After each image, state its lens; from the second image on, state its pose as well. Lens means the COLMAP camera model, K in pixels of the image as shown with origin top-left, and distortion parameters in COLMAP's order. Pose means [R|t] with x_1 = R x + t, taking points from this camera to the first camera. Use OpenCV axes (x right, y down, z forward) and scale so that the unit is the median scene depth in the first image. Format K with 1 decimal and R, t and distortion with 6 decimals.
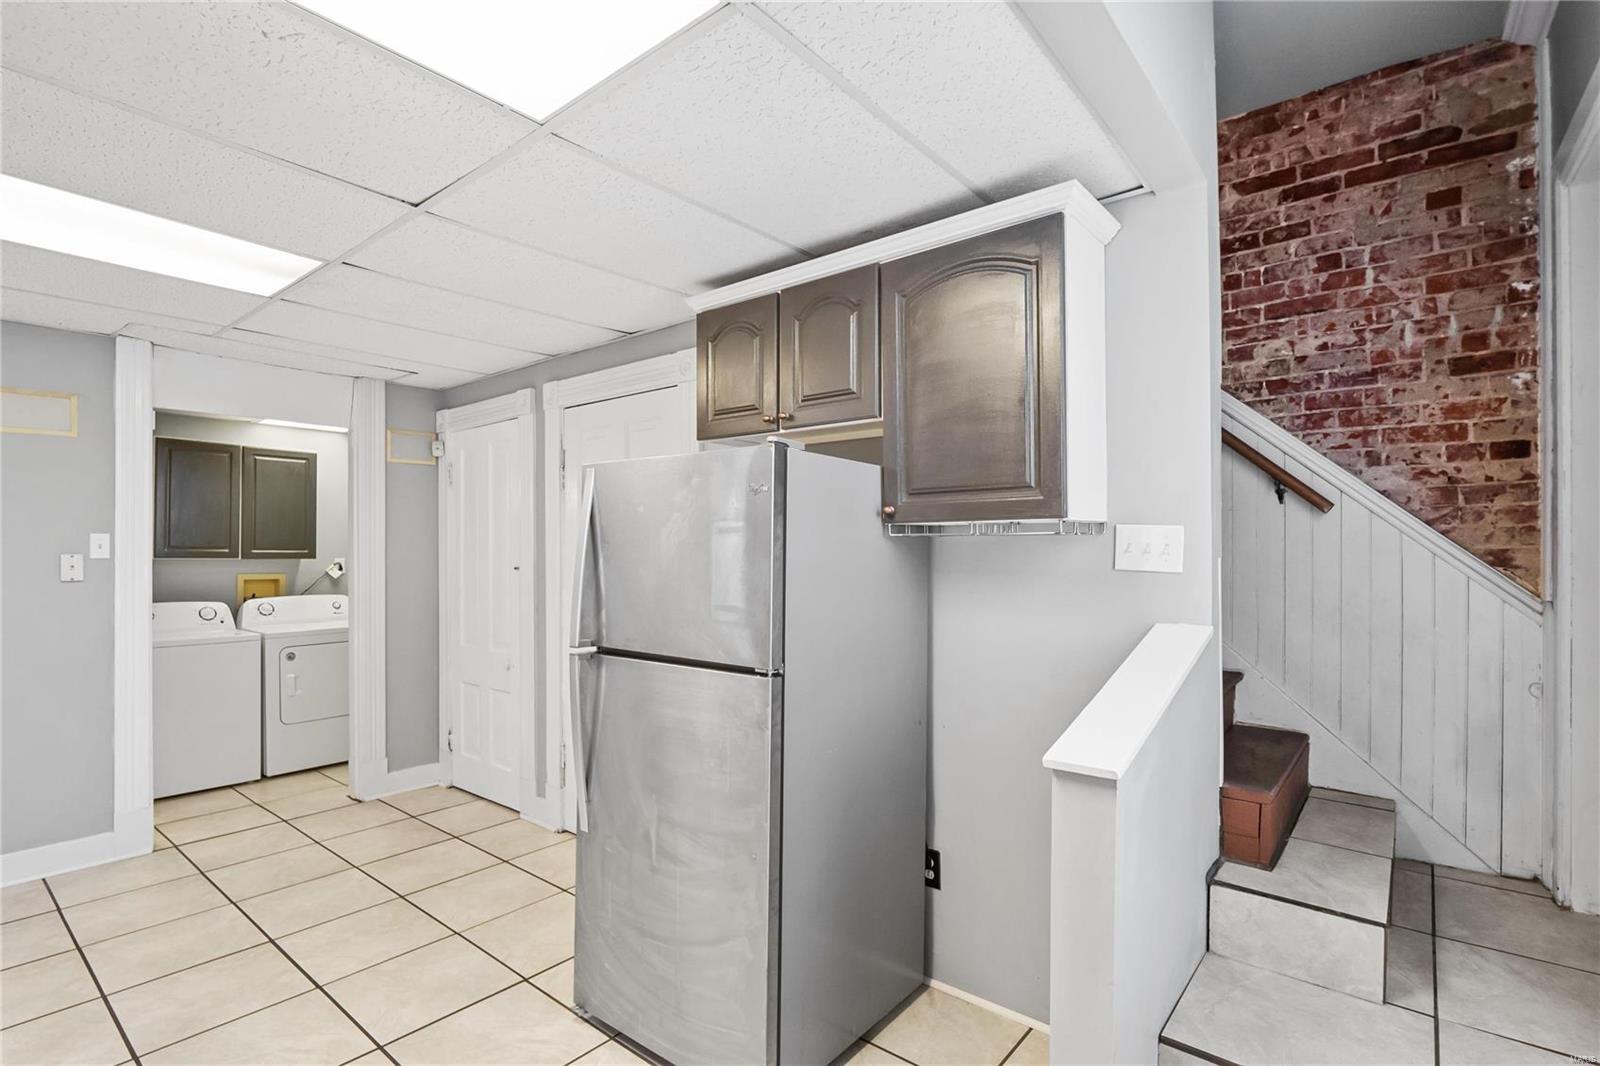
lens RADIAL K [[767.8, 0, 800.6], [0, 767.8, 539.3], [0, 0, 1]] dist [0.003244, -0.004985]
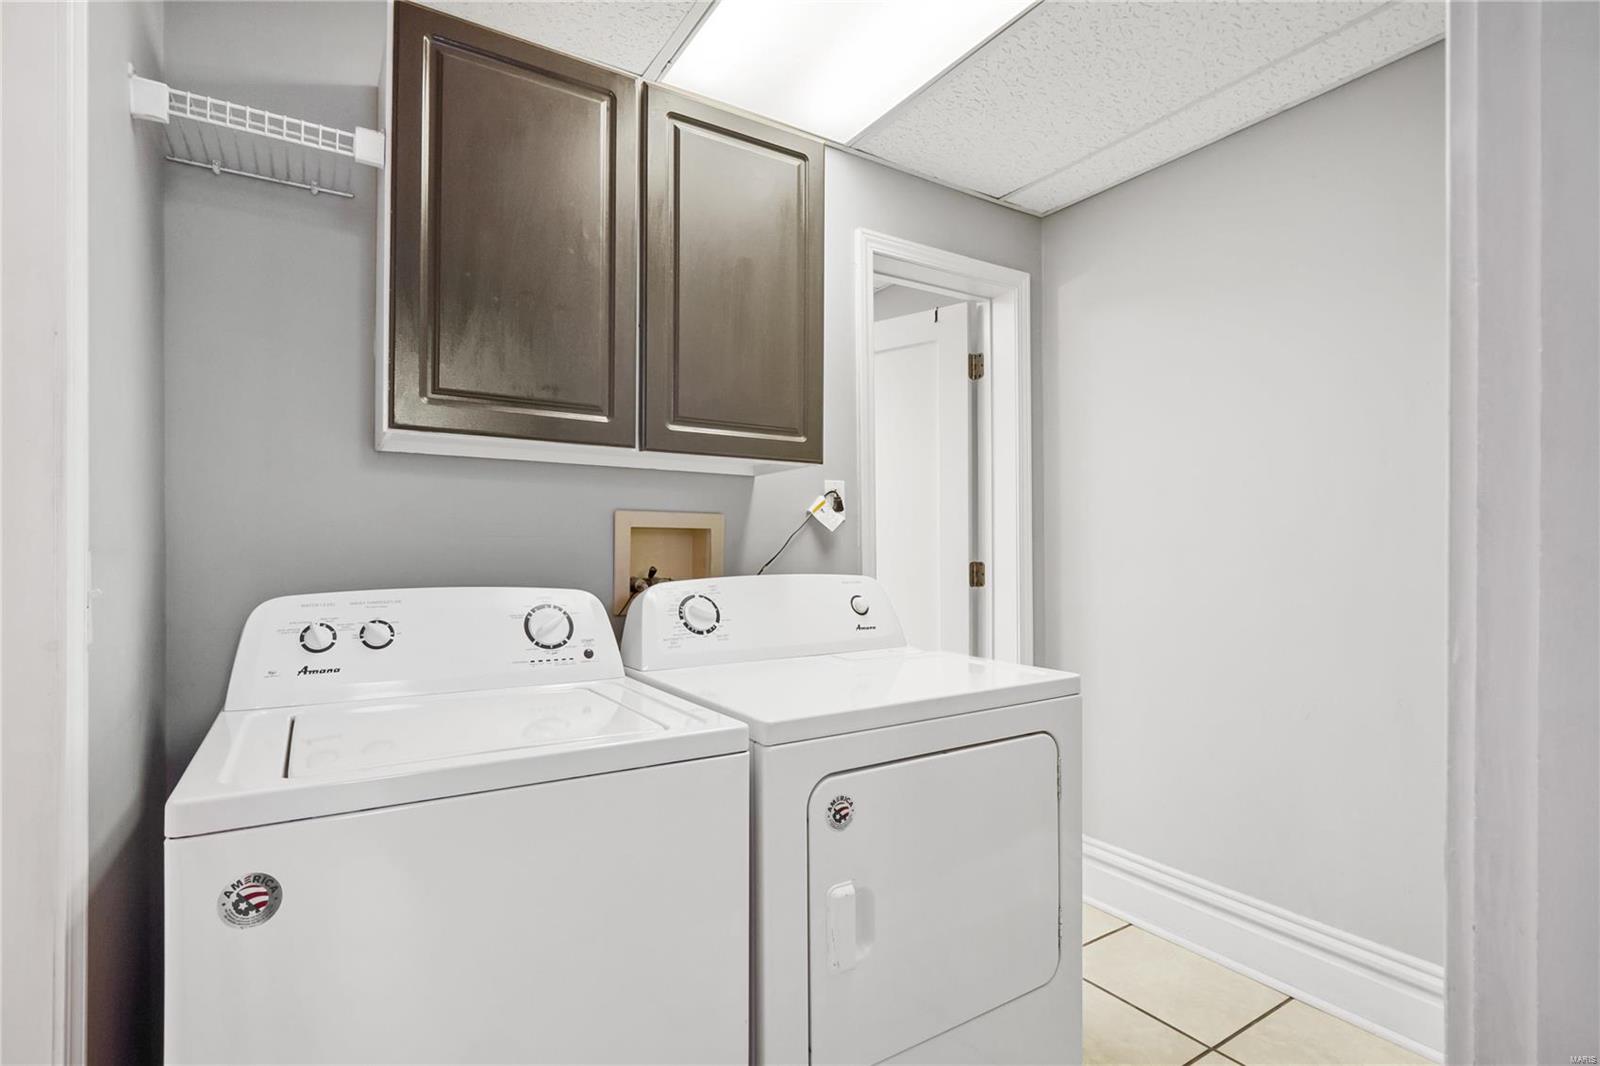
lens RADIAL K [[767.8, 0, 798.6], [0, 767.8, 542.0], [0, 0, 1]] dist [0.003244, -0.004985]
pose [[0.952762, -0.015052, -0.303345, -0.546264], [0.012870, 0.999875, -0.009190, 0.063014], [0.303445, 0.004851, 0.952837, 0.694832]]
